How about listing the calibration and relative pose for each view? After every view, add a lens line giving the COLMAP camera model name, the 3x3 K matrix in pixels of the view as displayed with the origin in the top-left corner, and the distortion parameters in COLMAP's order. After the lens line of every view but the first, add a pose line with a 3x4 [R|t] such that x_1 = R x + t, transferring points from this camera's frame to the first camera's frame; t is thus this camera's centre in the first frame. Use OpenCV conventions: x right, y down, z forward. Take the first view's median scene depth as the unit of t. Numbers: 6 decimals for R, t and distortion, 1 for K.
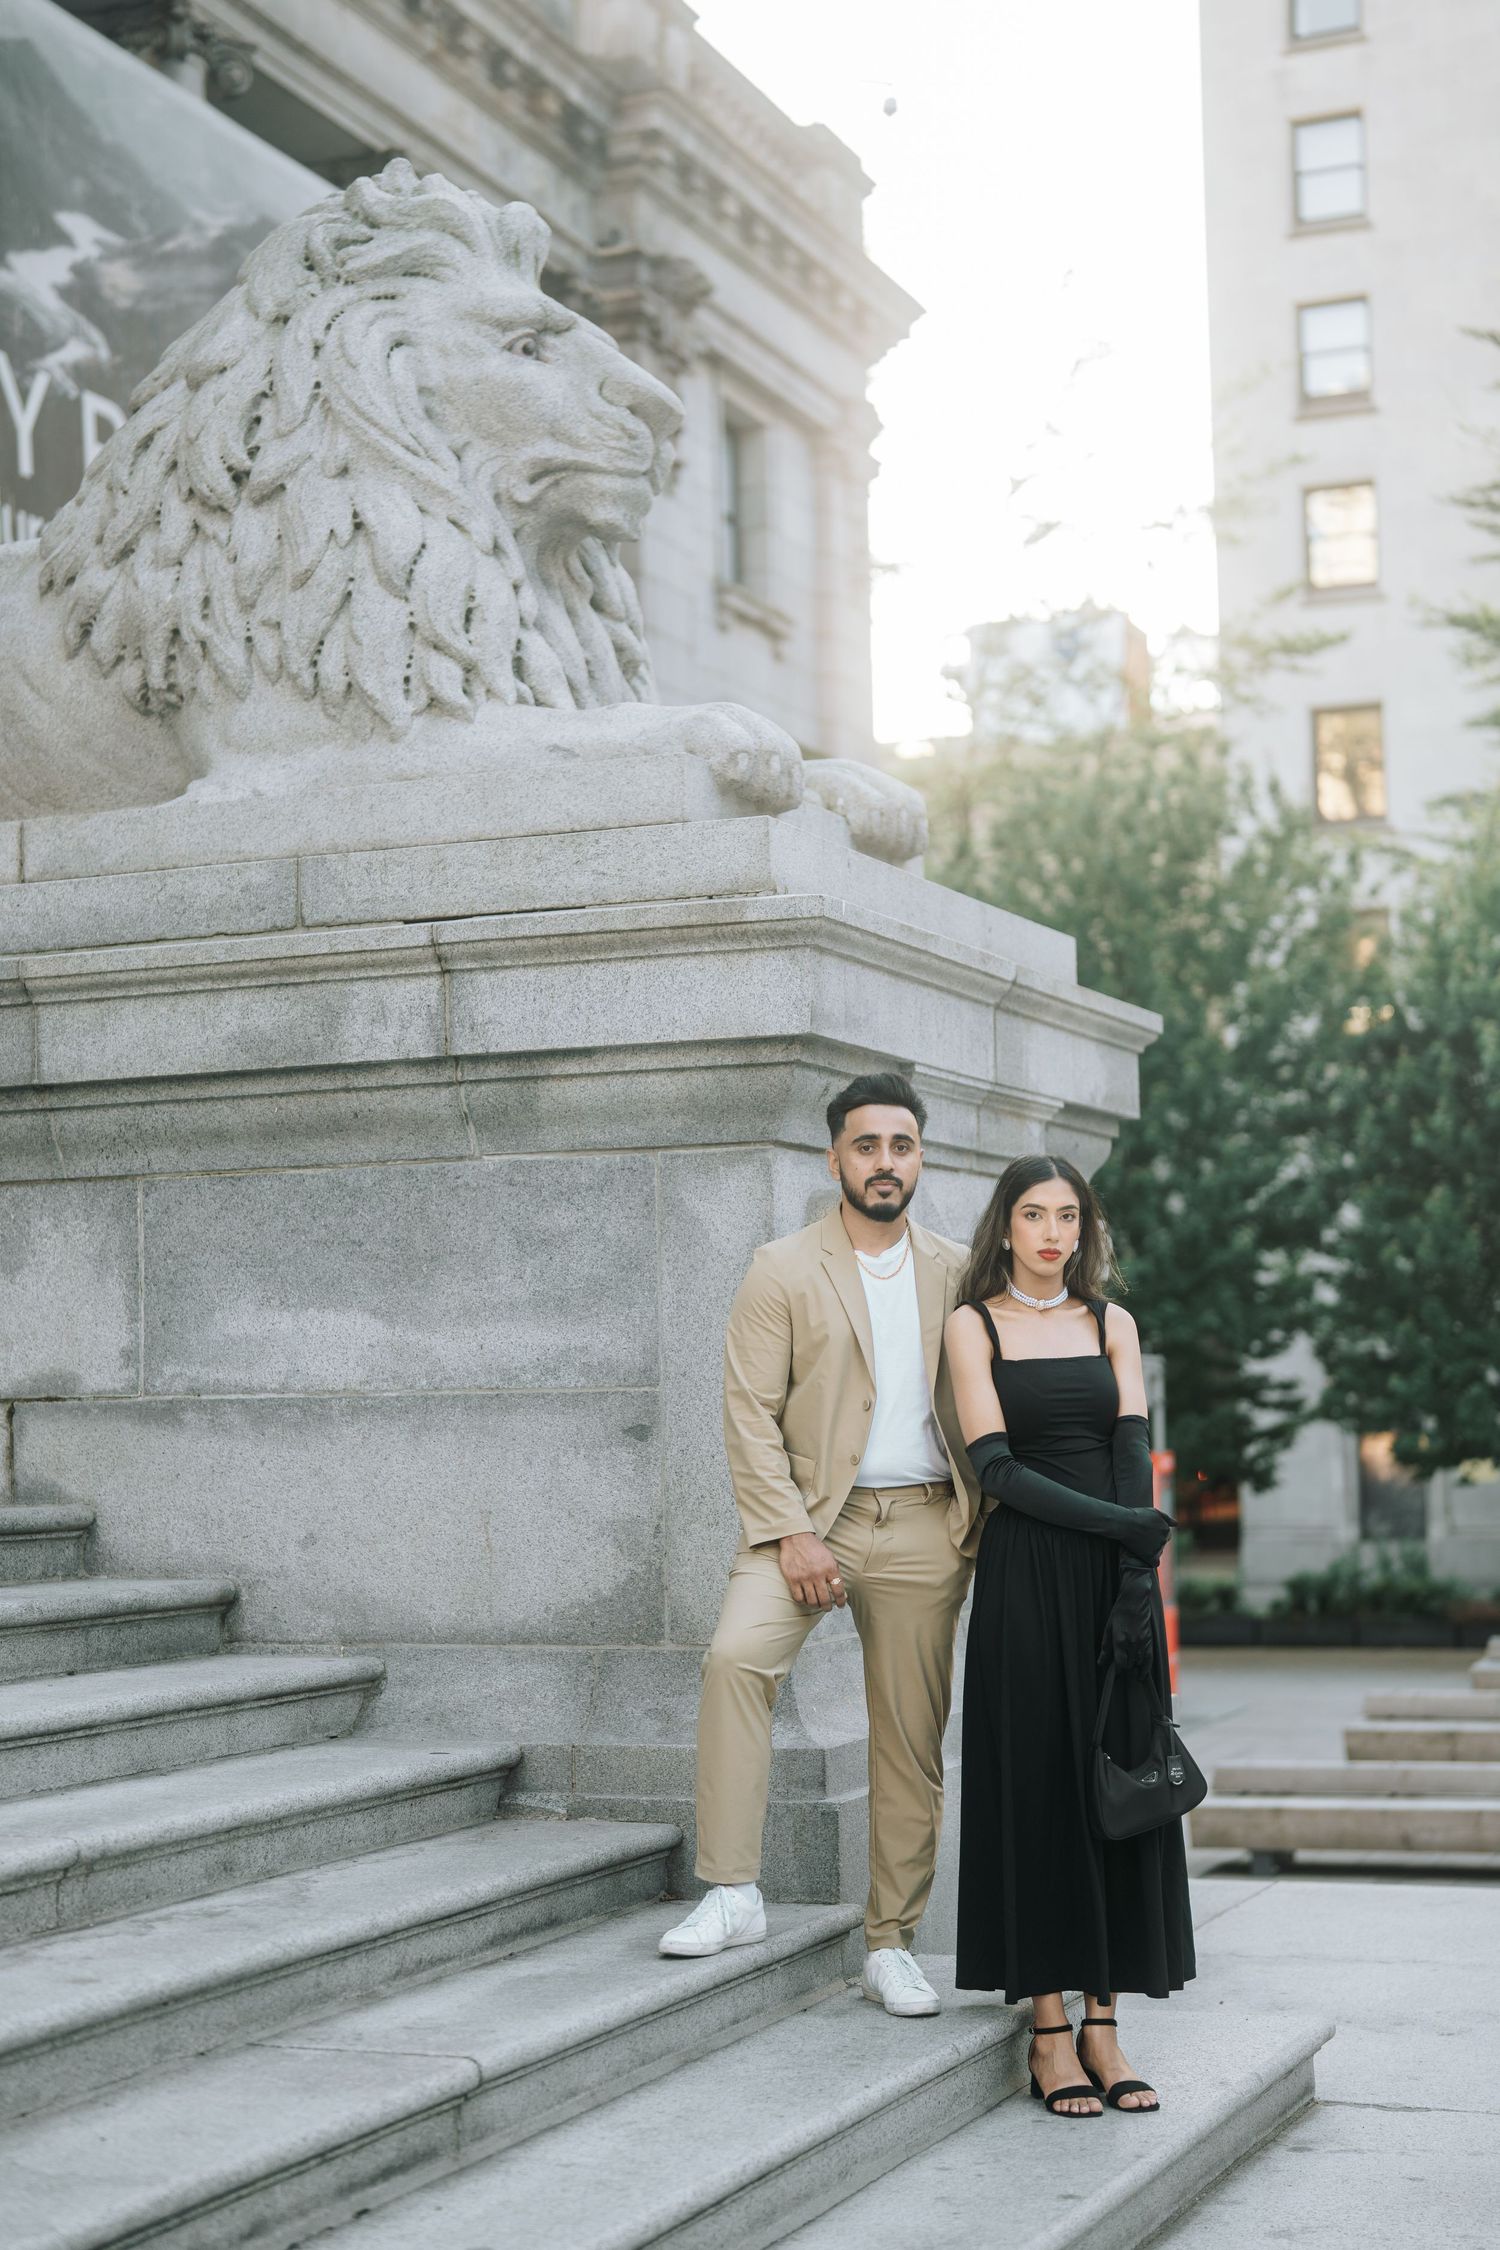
lens RADIAL K [[3518.8, 0, 673.2], [0, 3518.8, 1113.2], [0, 0, 1]] dist [-0.109489, 0.767611]
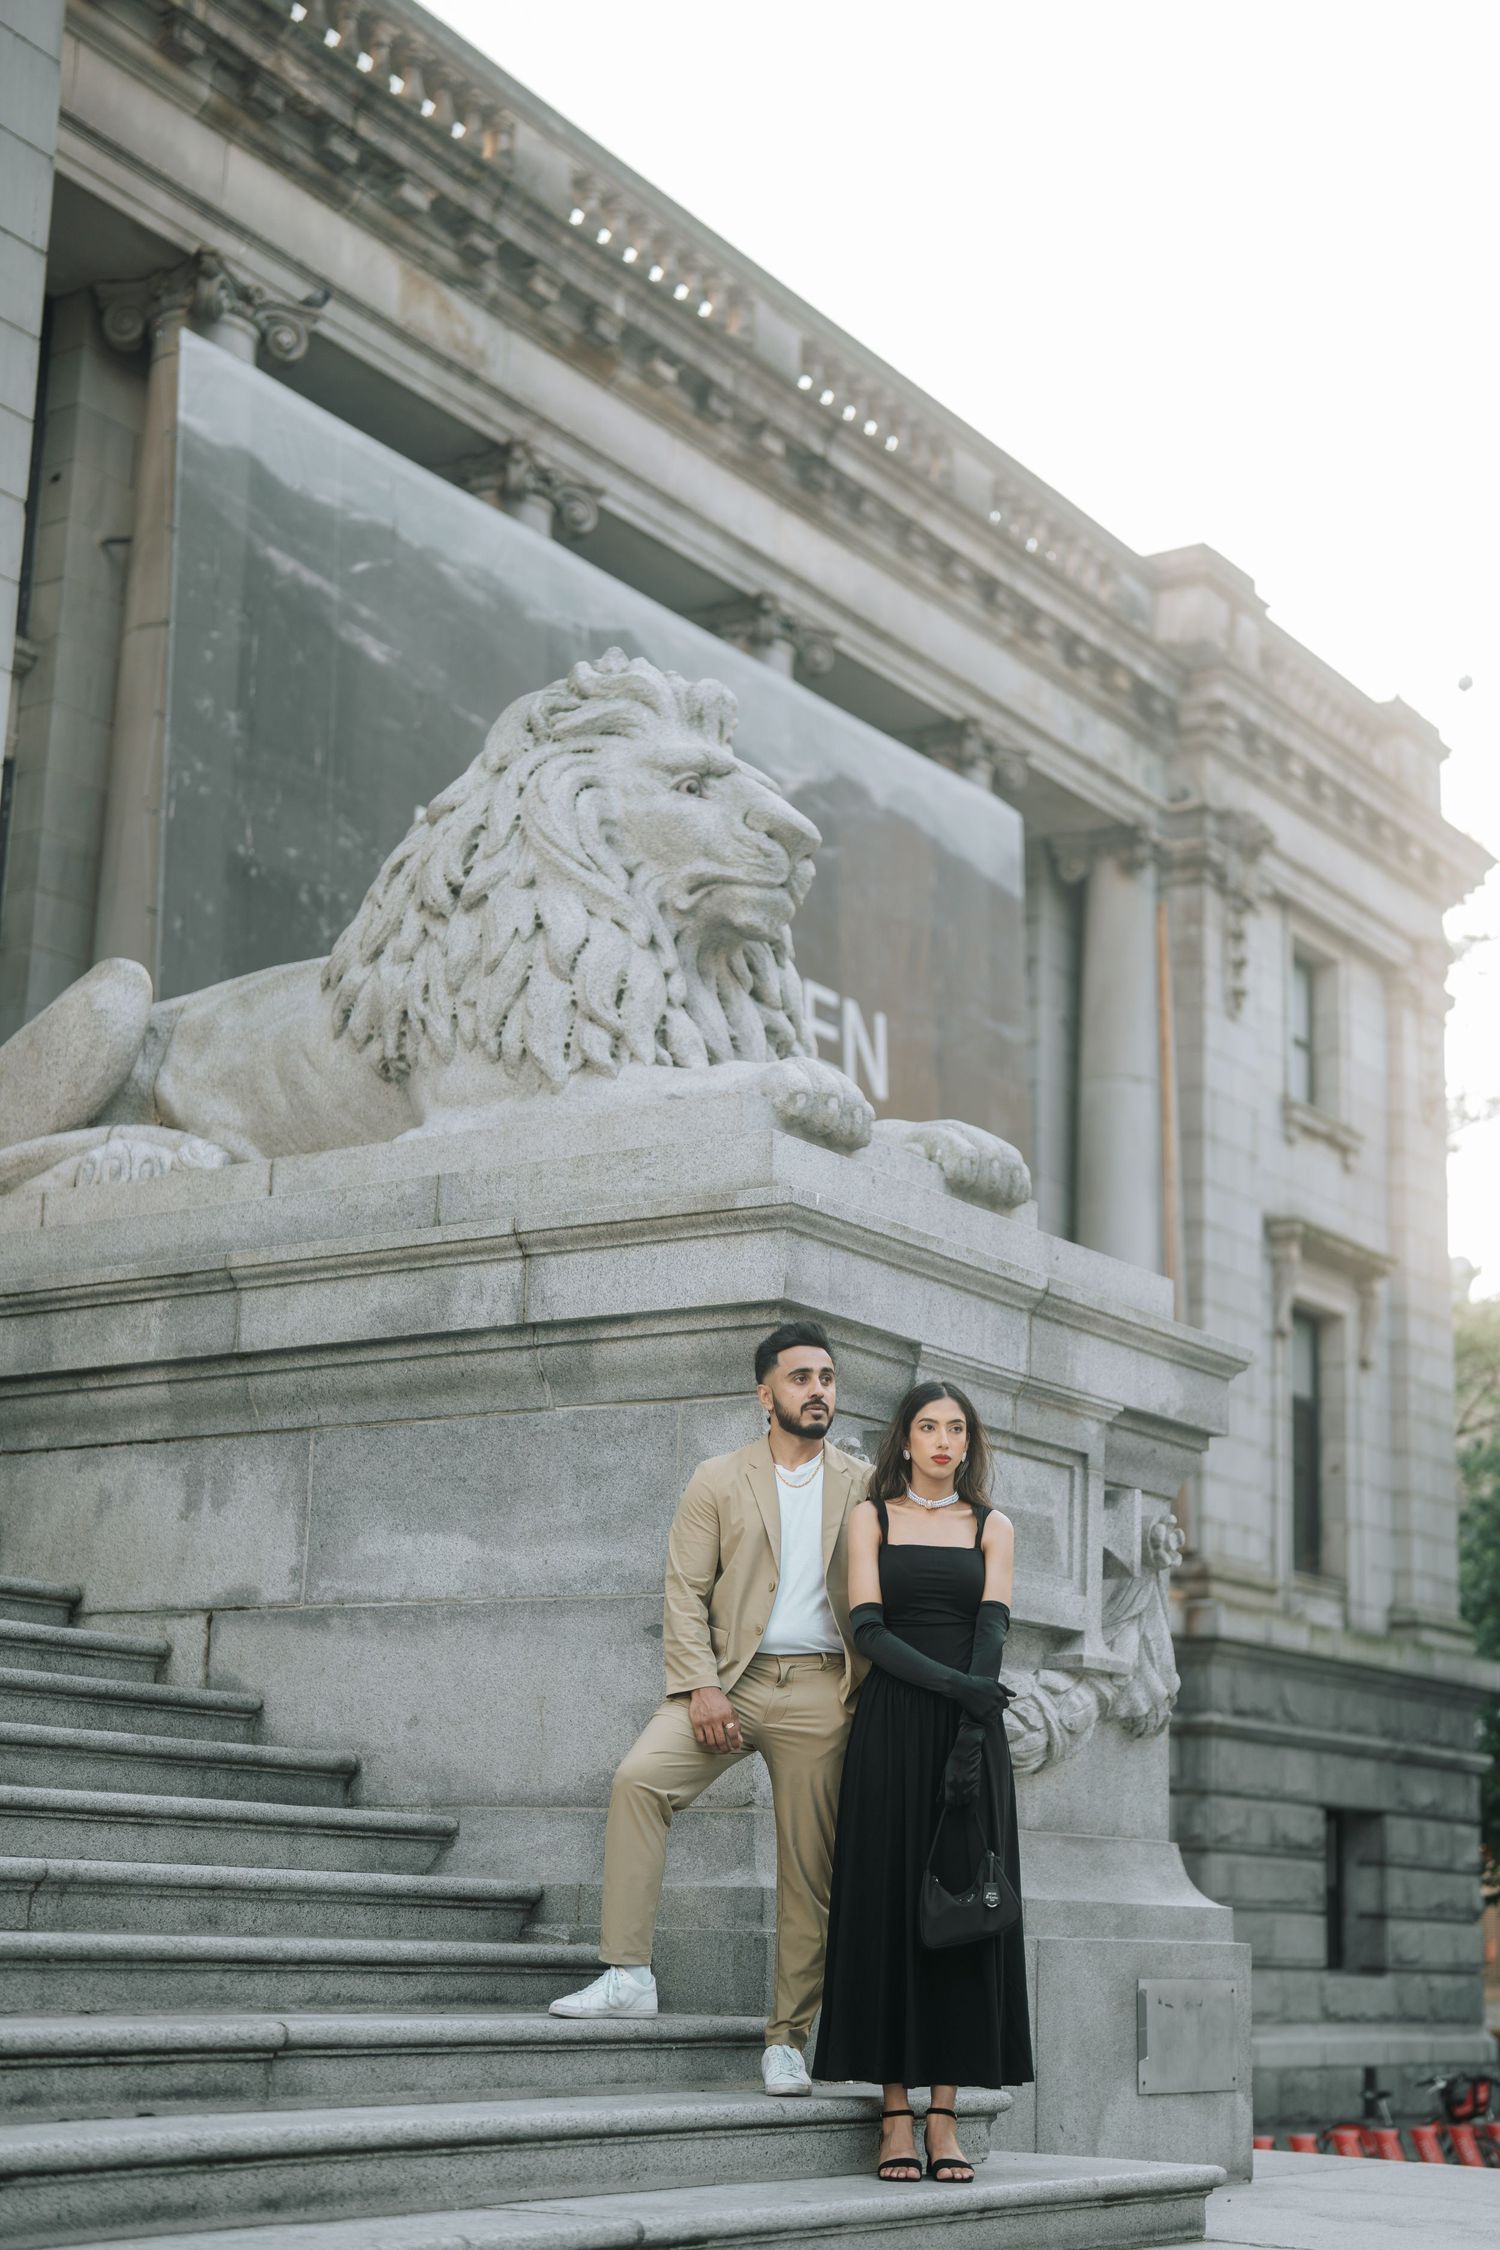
lens RADIAL K [[3269.5, 0, 771.7], [0, 3269.5, 1127.1], [0, 0, 1]] dist [-0.110321, 0.723817]
pose [[0.980228, 0.000857, -0.197870, 0.219999], [-0.031894, 0.987599, -0.153724, 0.079102], [0.195284, 0.156995, 0.968099, -0.097699]]
